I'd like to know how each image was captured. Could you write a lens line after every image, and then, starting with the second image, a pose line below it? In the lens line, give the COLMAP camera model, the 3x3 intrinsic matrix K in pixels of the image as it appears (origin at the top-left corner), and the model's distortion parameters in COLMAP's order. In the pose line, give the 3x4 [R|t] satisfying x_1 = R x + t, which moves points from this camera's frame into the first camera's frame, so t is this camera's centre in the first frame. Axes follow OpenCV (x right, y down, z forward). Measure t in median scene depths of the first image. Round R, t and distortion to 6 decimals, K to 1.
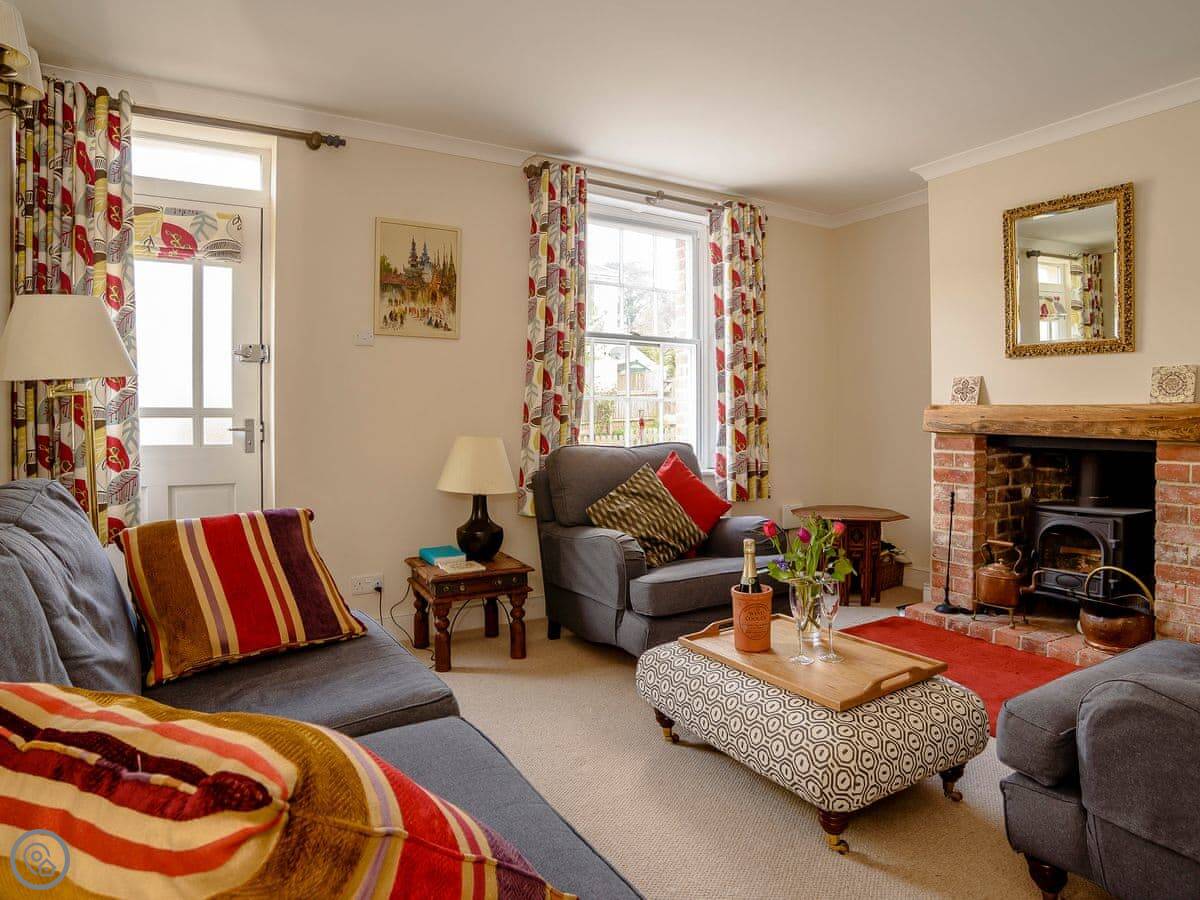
lens RADIAL K [[772.7, 0, 595.0], [0, 772.7, 442.6], [0, 0, 1]] dist [-0.092650, 0.045479]
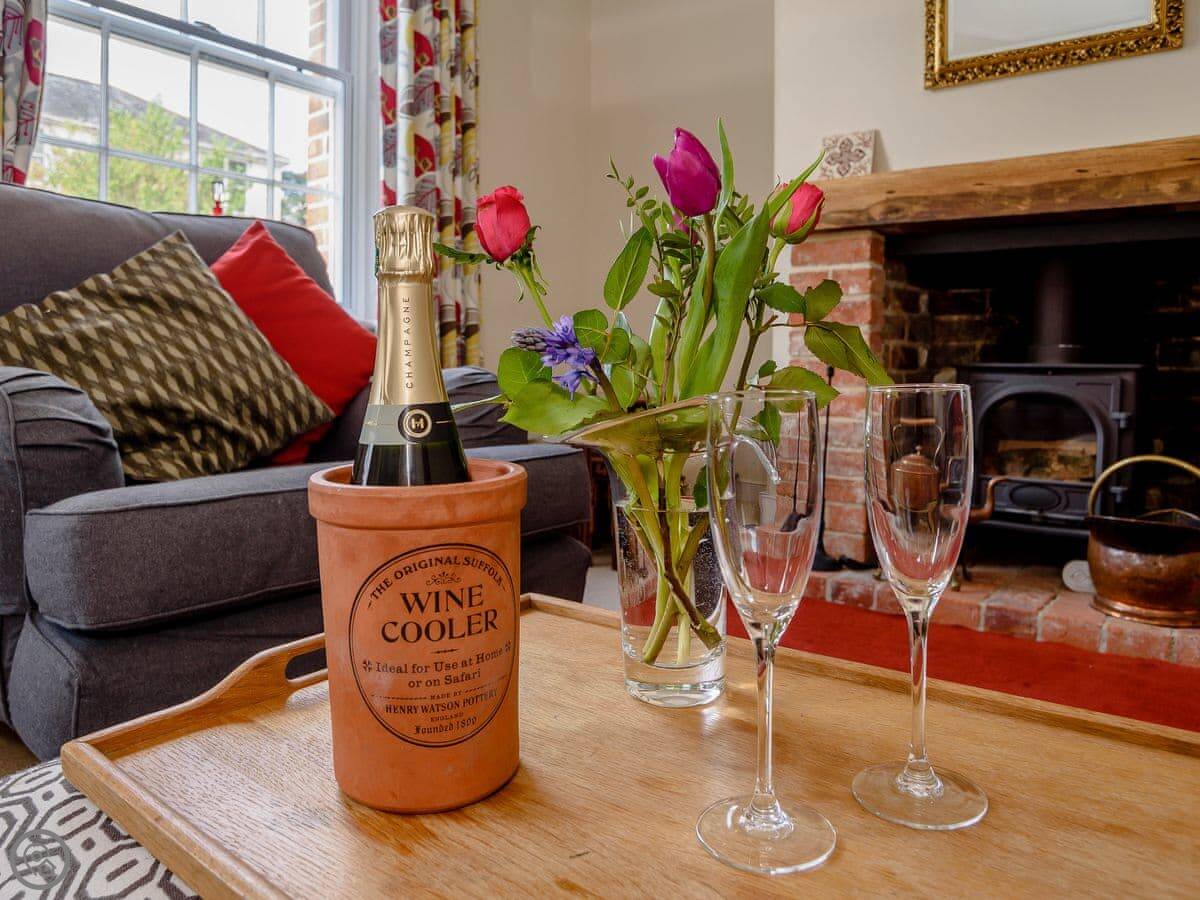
lens RADIAL K [[772.7, 0, 595.0], [0, 772.7, 442.6], [0, 0, 1]] dist [-0.092650, 0.045479]
pose [[0.929598, -0.006307, 0.368520, 0.126554], [-0.001515, 0.999780, 0.020932, 0.129561], [-0.368571, -0.020016, 0.929384, 0.583229]]
